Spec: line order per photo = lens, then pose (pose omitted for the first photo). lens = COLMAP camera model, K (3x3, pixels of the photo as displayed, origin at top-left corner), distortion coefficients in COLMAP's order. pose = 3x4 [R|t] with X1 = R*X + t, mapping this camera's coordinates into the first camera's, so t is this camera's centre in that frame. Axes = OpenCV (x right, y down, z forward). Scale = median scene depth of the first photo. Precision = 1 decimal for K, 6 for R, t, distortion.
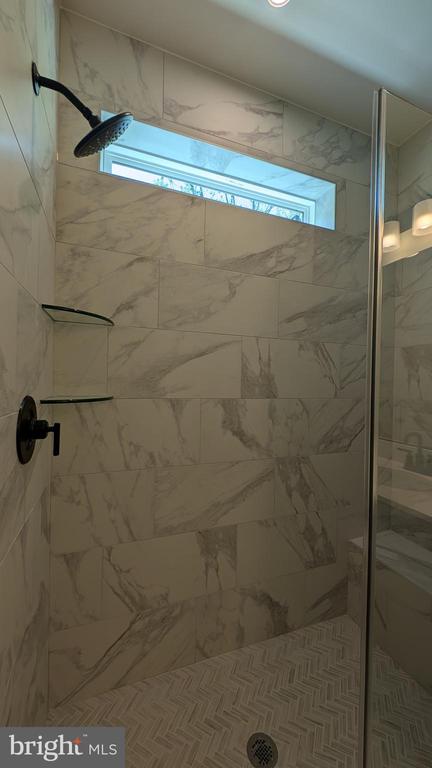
lens RADIAL K [[284.1, 0, 216.0], [0, 284.1, 384.0], [0, 0, 1]] dist [-0.001005, -0.000462]
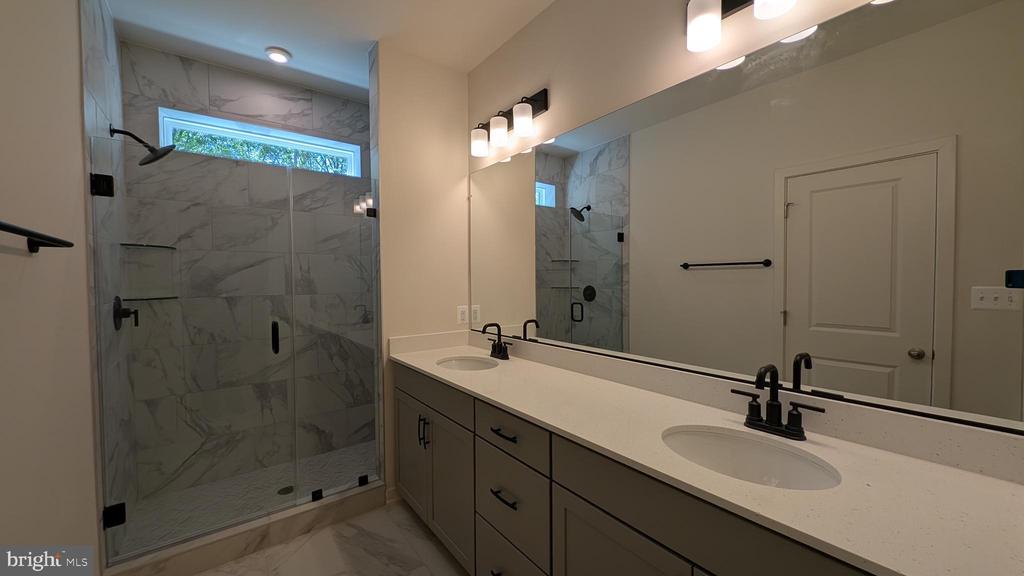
lens RADIAL K [[378.9, 0, 512.4], [0, 378.9, 291.9], [0, 0, 1]] dist [0.010009, -0.009721]
pose [[0.955637, -0.038020, 0.292083, 0.700541], [0.030033, 0.999044, 0.031780, 0.008091], [-0.293012, -0.021598, 0.955865, -1.361213]]
